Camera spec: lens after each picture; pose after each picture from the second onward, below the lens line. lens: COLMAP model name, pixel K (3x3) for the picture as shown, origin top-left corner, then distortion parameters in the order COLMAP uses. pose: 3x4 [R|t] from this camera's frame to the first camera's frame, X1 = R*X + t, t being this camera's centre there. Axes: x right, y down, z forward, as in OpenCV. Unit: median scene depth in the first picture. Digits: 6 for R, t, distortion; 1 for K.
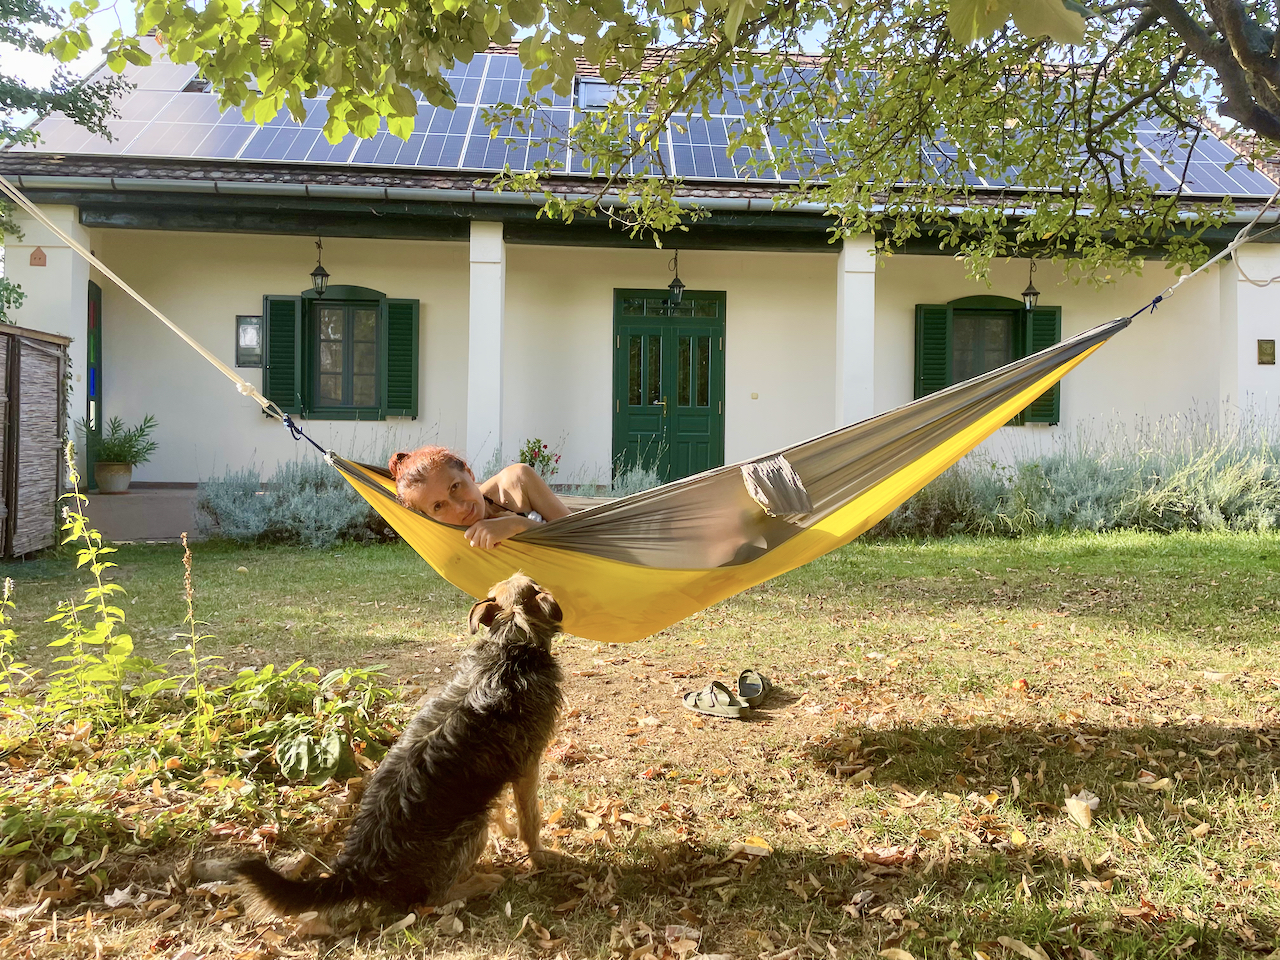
lens RADIAL K [[956.0, 0, 640.0], [0, 956.0, 480.0], [0, 0, 1]] dist [0.060956, -0.058627]
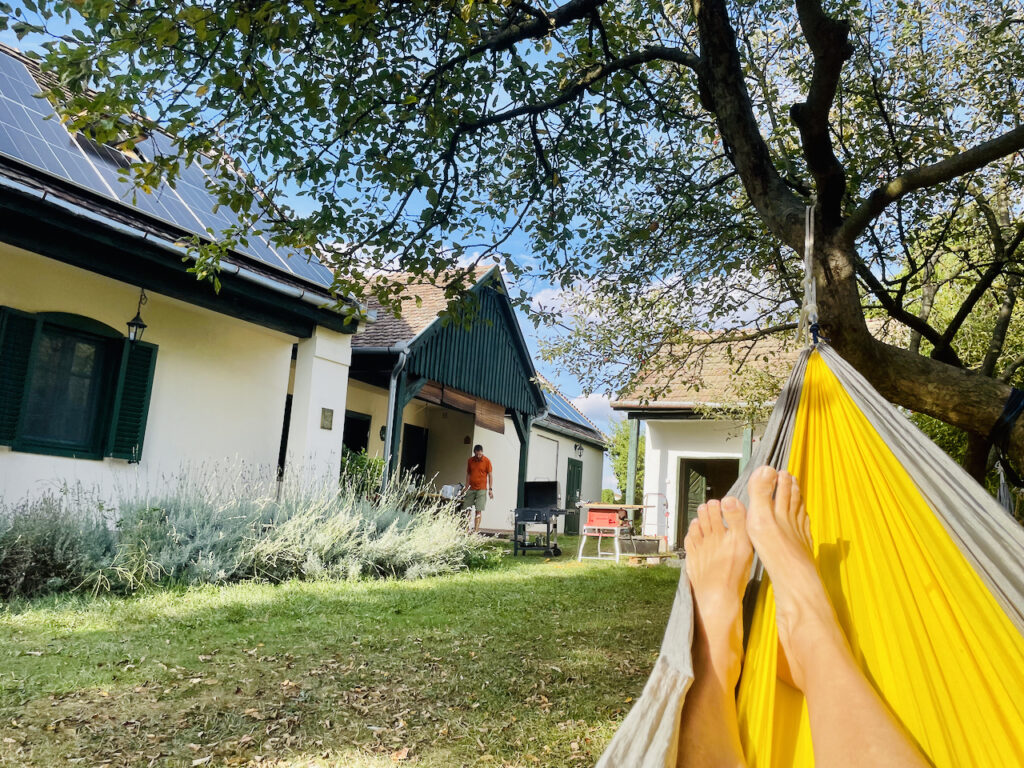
lens RADIAL K [[764.8, 0, 512.0], [0, 764.8, 384.0], [0, 0, 1]] dist [0.060956, -0.058627]
pose [[0.554431, 0.176606, 0.813275, -0.008027], [-0.043418, 0.982032, -0.183652, -0.011762], [-0.831096, 0.066512, 0.552137, 0.337126]]
